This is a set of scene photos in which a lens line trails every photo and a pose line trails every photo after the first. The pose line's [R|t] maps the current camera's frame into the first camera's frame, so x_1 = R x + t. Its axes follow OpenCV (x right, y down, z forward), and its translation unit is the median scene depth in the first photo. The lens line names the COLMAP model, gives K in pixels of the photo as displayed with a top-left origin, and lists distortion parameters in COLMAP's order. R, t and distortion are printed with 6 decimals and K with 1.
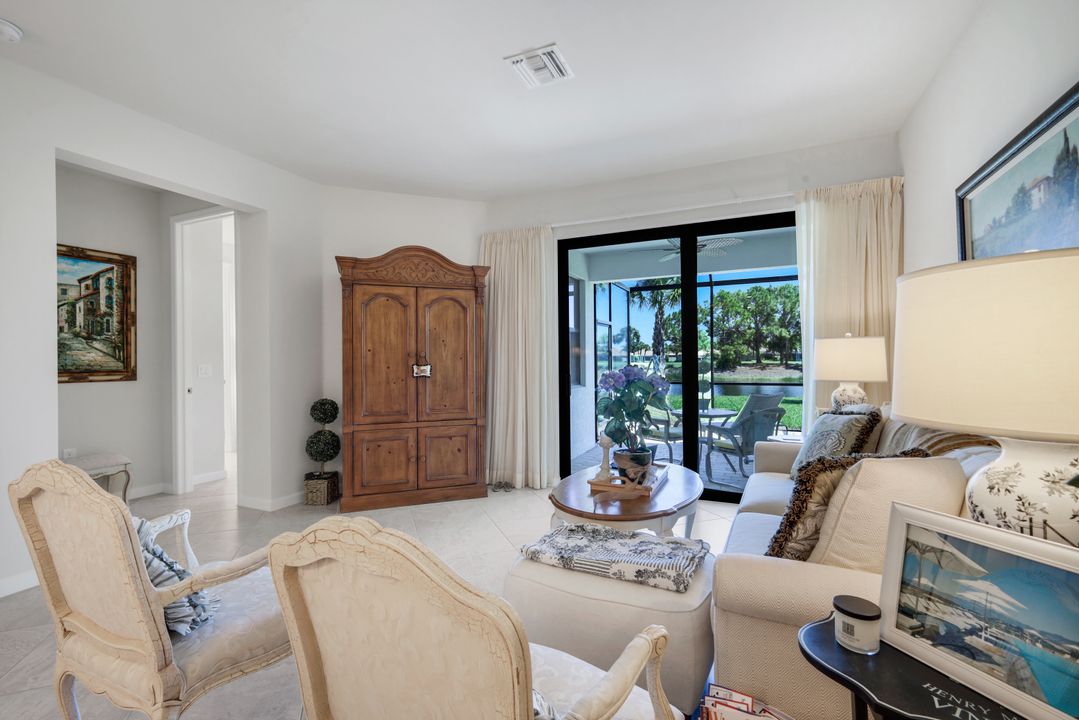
lens RADIAL K [[475.4, 0, 543.0], [0, 475.4, 358.9], [0, 0, 1]] dist [0.002962, 0.000129]
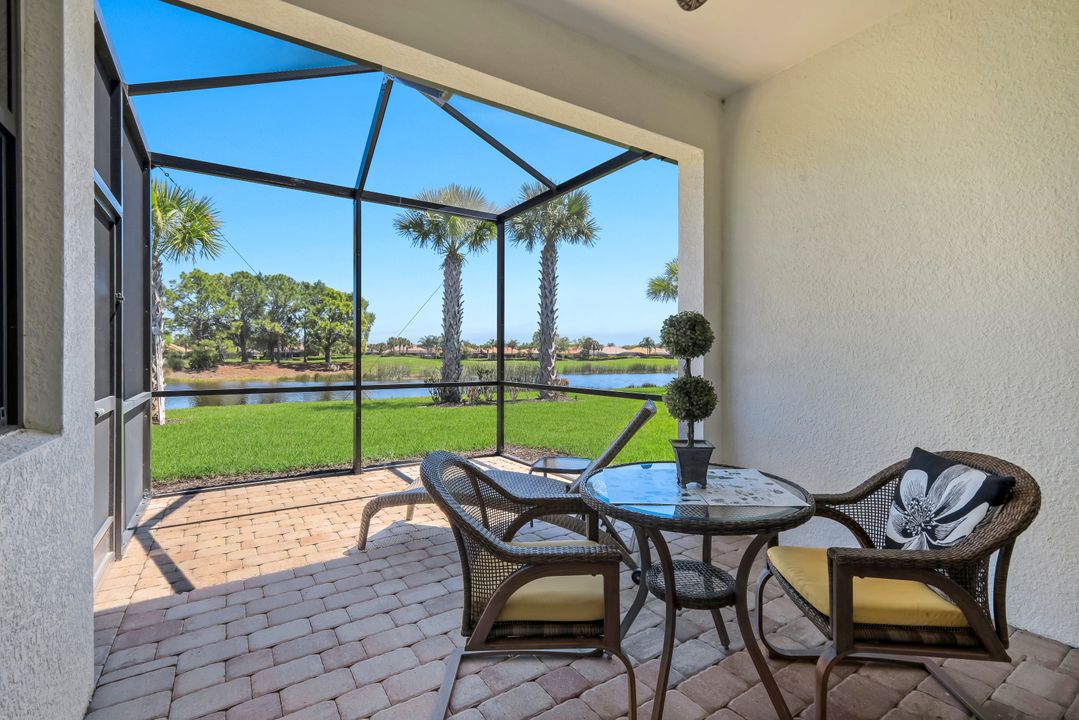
lens RADIAL K [[485.5, 0, 540.0], [0, 485.5, 357.9], [0, 0, 1]] dist [0.008753, -0.000887]
pose [[0.543338, 0.005628, 0.839495, 0.004284], [-0.005448, 0.999980, -0.003178, 0.001953], [-0.839496, -0.002847, 0.543358, 0.075516]]
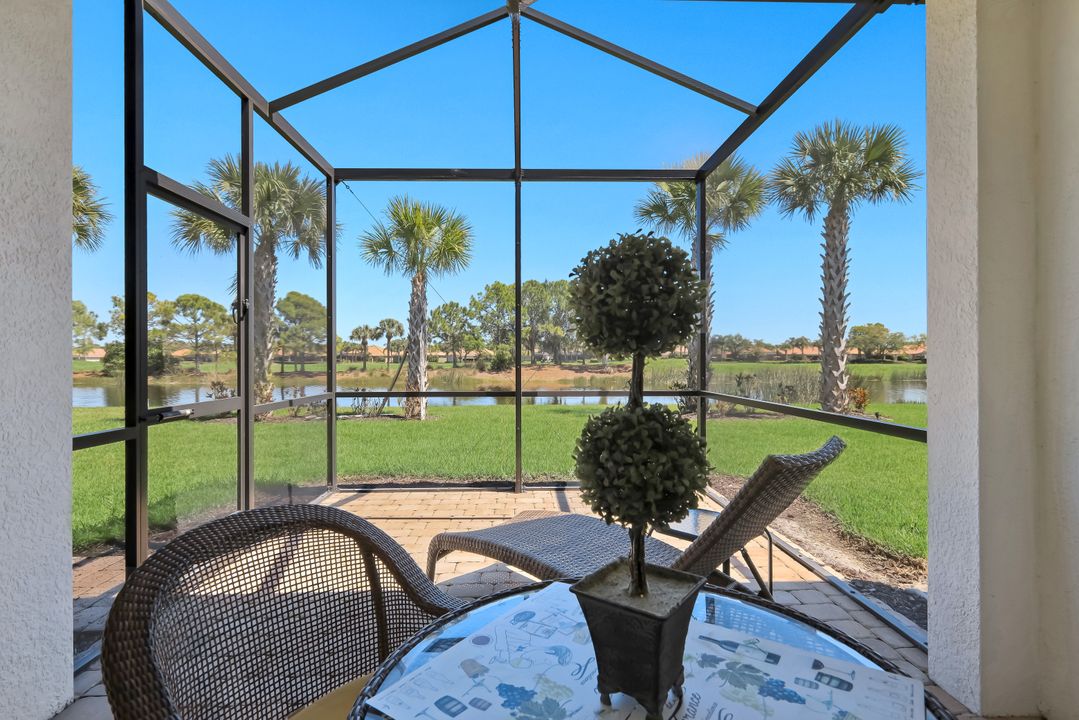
lens RADIAL K [[526.0, 0, 538.4], [0, 526.0, 357.7], [0, 0, 1]] dist [0.003860, 0.000087]
pose [[0.902373, 0.006327, 0.430910, 0.021251], [-0.004686, 0.999977, -0.004869, 0.001910], [-0.430931, 0.002374, 0.902382, 0.074348]]
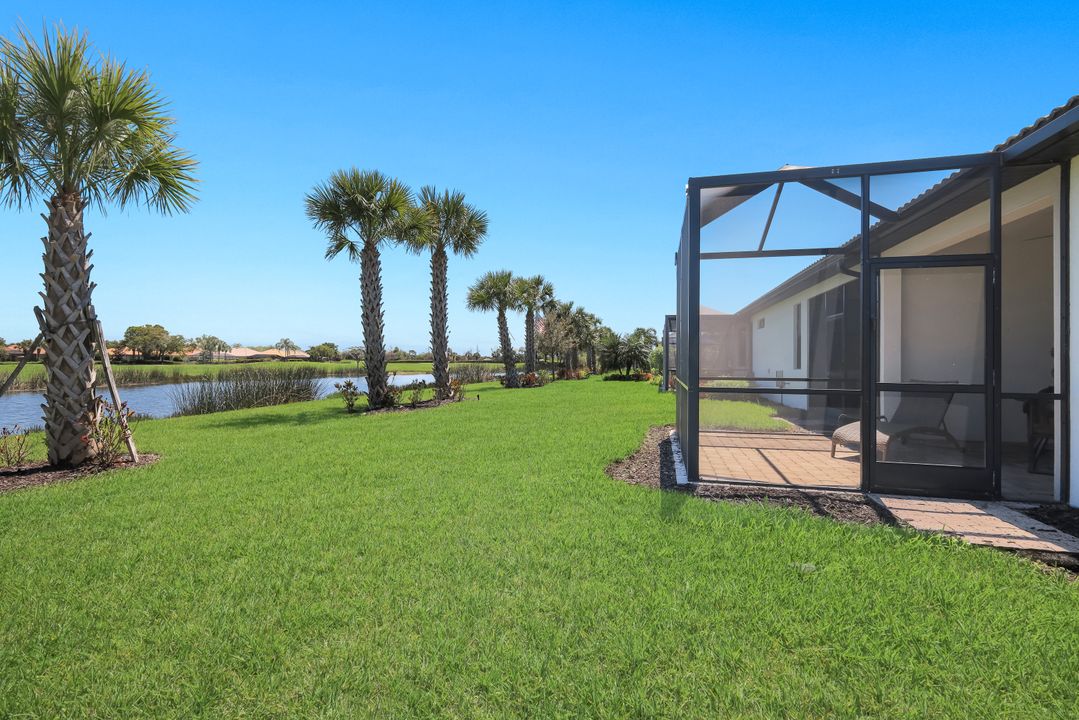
lens RADIAL K [[469.6, 0, 539.9], [0, 469.6, 360.0], [0, 0, 1]] dist [0.001327, 0.001486]
pose [[-0.164651, 0.006371, 0.986331, -0.032658], [-0.002085, 0.999975, -0.006807, 0.000403], [-0.986350, -0.003177, -0.164634, 0.164452]]
